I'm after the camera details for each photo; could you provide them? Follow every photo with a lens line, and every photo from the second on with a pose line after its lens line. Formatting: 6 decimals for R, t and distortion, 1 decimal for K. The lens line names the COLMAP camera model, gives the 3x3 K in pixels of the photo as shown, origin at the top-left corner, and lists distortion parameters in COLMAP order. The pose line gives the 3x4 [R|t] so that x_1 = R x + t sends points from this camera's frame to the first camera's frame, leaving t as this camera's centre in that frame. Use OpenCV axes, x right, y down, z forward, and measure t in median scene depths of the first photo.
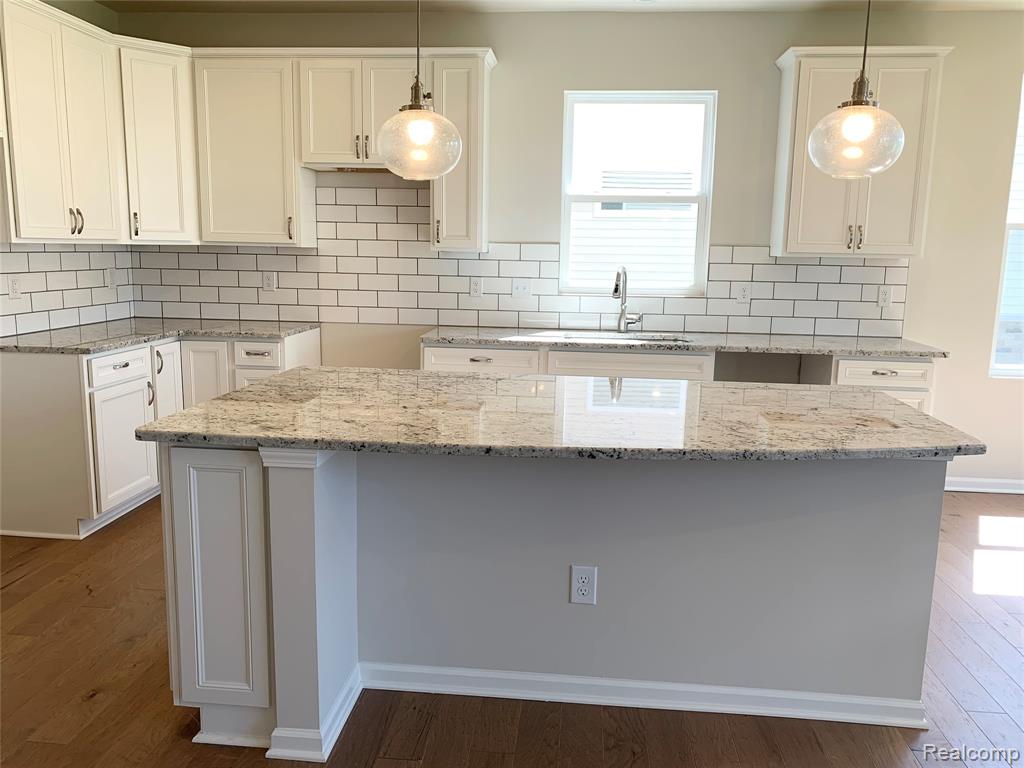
lens RADIAL K [[797.1, 0, 503.4], [0, 797.1, 372.3], [0, 0, 1]] dist [0.068401, -0.005363]
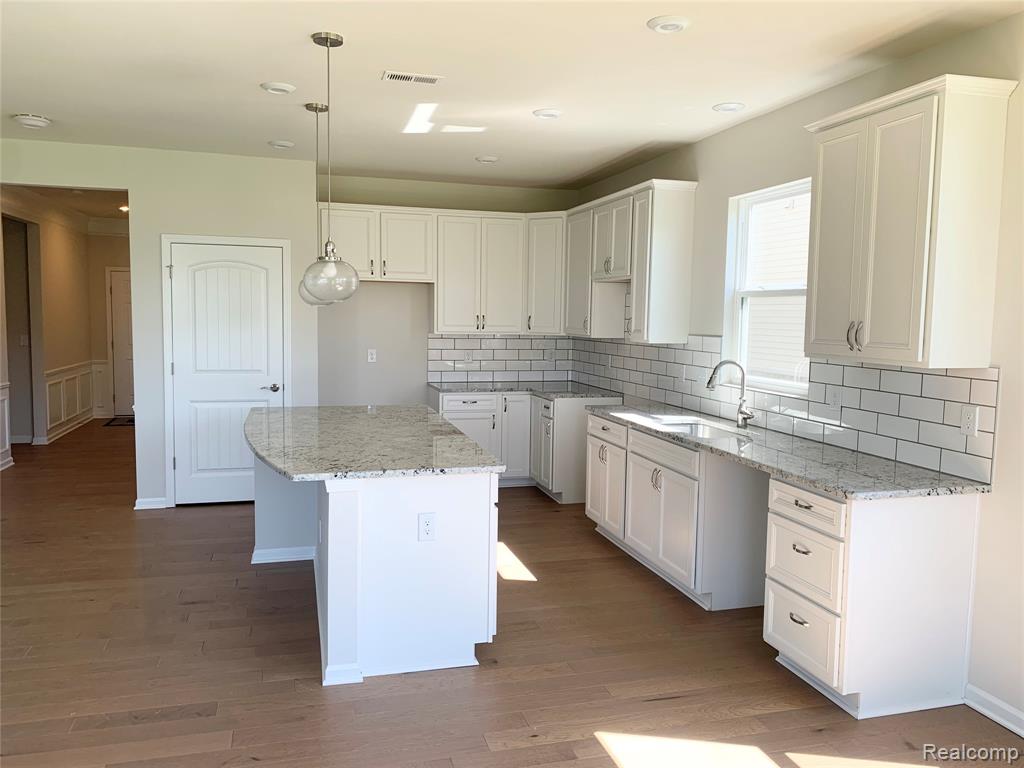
lens RADIAL K [[792.7, 0, 512.0], [0, 792.7, 384.0], [0, 0, 1]] dist [0.071854, -0.002312]
pose [[0.366213, 0.072070, -0.927736, 0.981191], [-0.149867, 0.988549, 0.017636, -0.078186], [0.918383, 0.132578, 0.372821, 0.365367]]
